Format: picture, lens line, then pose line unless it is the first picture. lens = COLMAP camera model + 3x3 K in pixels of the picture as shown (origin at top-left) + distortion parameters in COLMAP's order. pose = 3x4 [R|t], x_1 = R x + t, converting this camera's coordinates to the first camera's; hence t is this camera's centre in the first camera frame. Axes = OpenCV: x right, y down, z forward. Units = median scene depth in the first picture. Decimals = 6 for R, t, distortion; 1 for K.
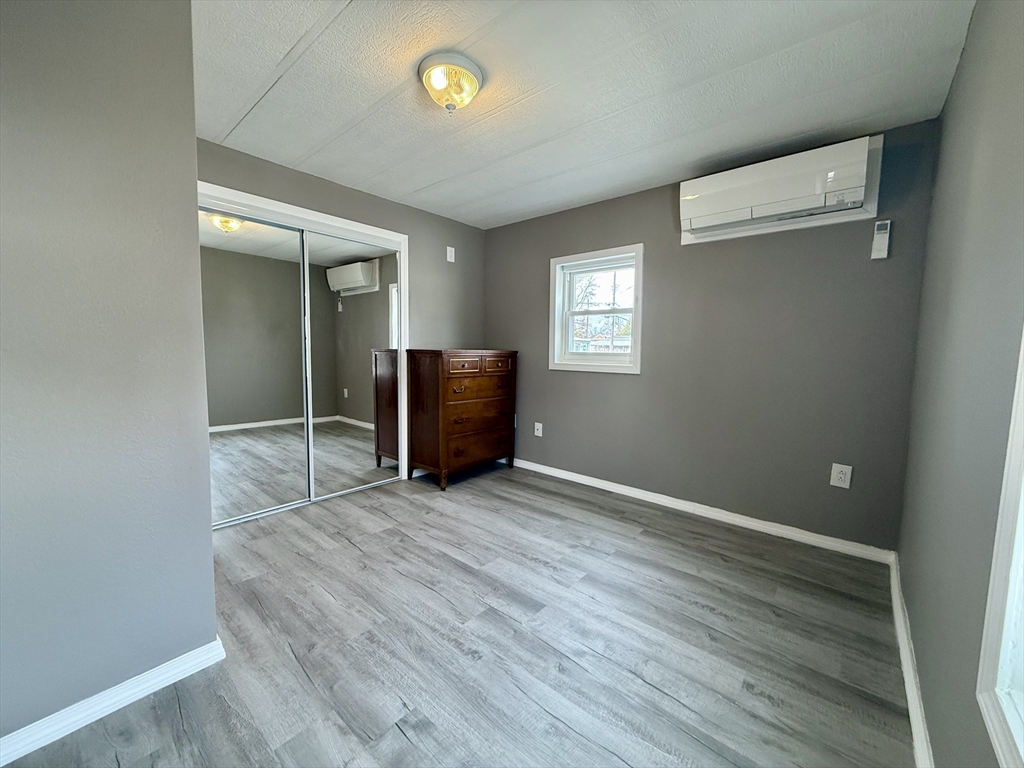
lens RADIAL K [[409.1, 0, 509.2], [0, 409.1, 380.8], [0, 0, 1]] dist [0.001654, 0.000087]
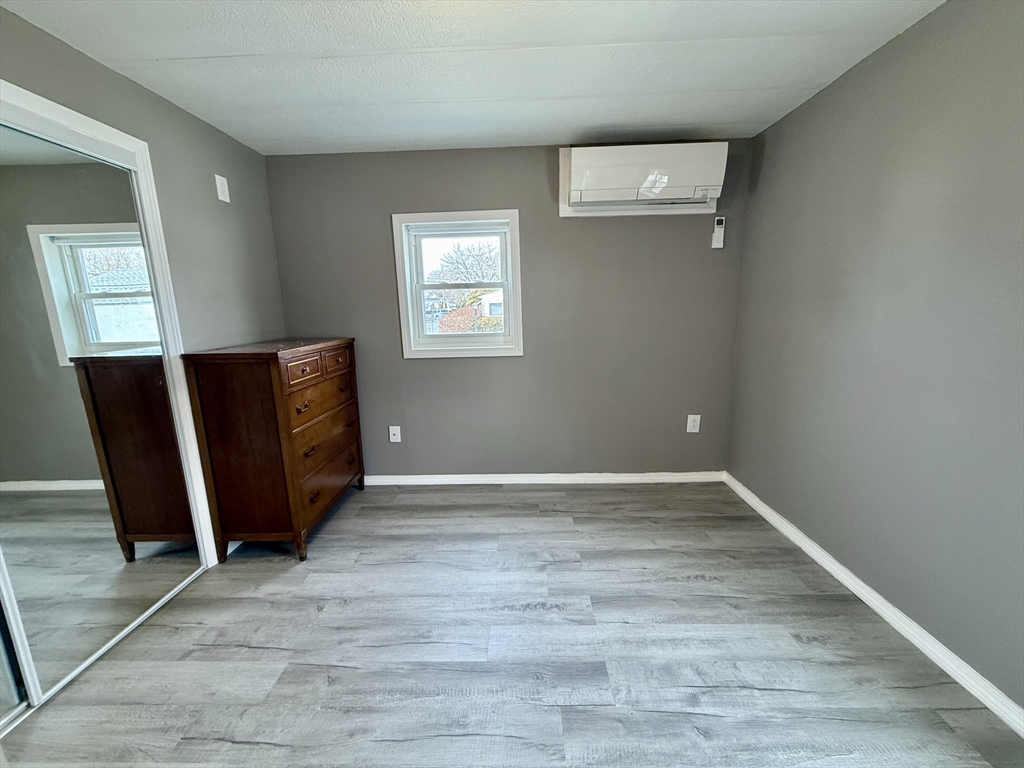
lens RADIAL K [[409.1, 0, 511.8], [0, 409.1, 382.2], [0, 0, 1]] dist [0.001654, 0.000087]
pose [[0.769460, -0.151076, 0.620571, -0.368788], [0.087597, 0.987403, 0.131767, -0.105384], [-0.632660, -0.047029, 0.773000, 0.381039]]
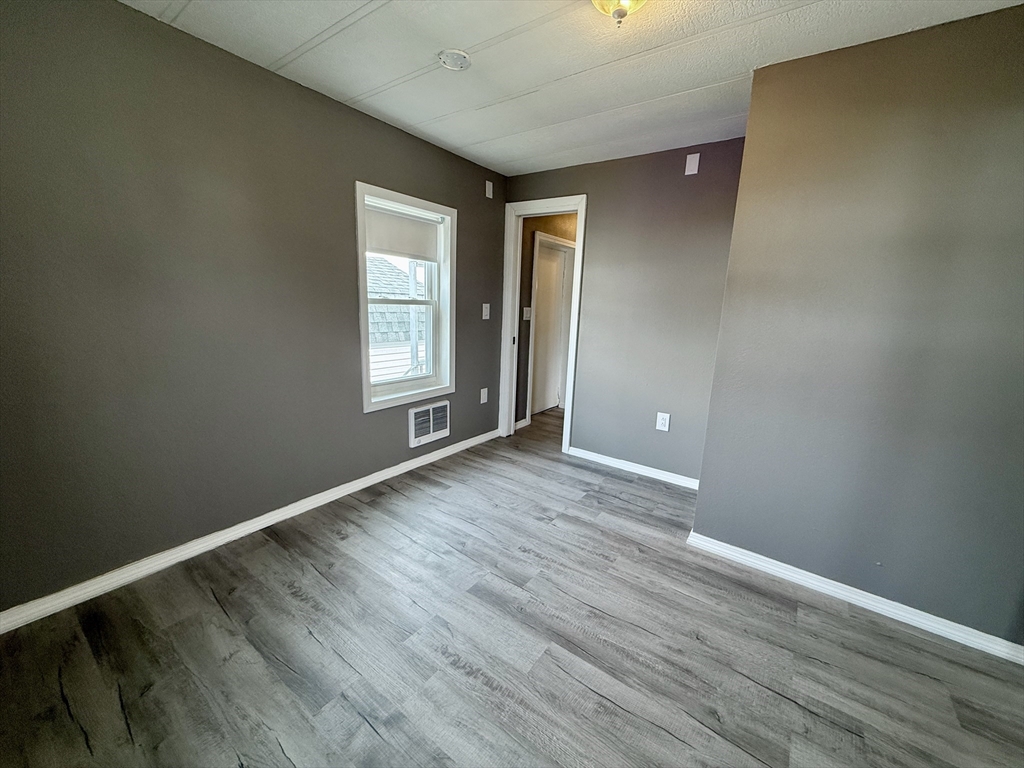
lens RADIAL K [[409.1, 0, 508.8], [0, 409.1, 382.0], [0, 0, 1]] dist [0.001654, 0.000087]
pose [[-0.995058, -0.036829, -0.092212, 0.074765], [-0.060712, 0.960517, 0.271518, -0.163760], [0.078571, 0.275774, -0.958006, 1.381253]]
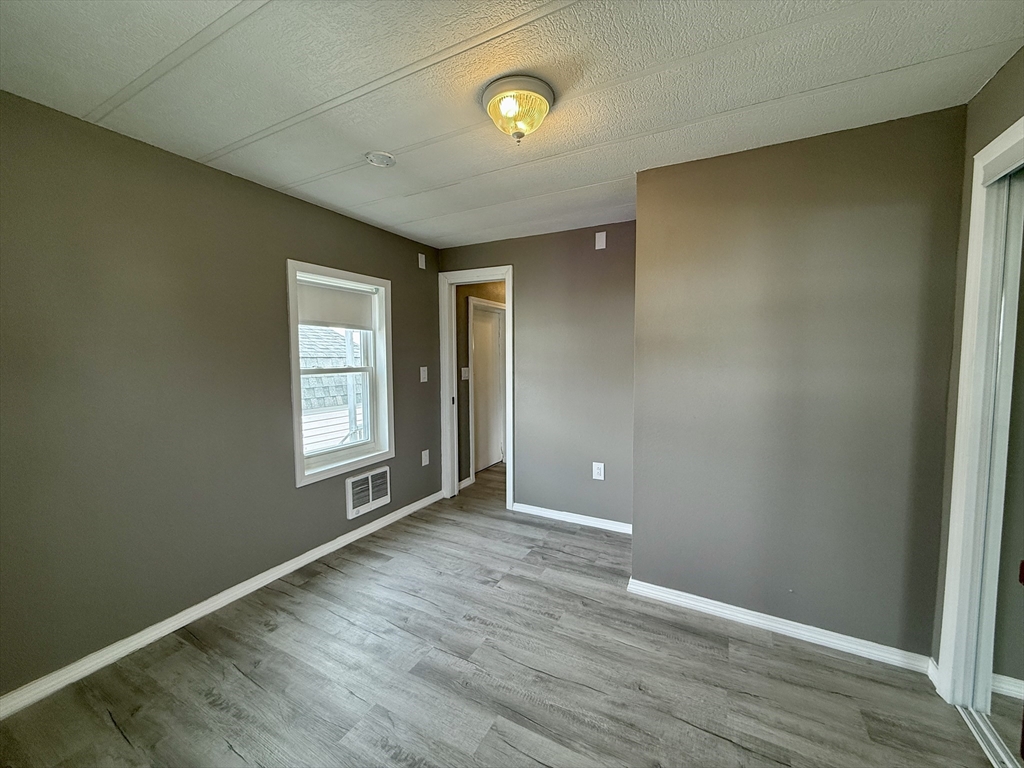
lens RADIAL K [[409.1, 0, 509.2], [0, 409.1, 381.6], [0, 0, 1]] dist [0.001654, 0.000087]
pose [[-0.975500, 0.000959, -0.219999, 0.054080], [-0.030581, 0.989691, 0.139913, -0.196626], [0.217865, 0.143213, -0.965414, 1.420356]]
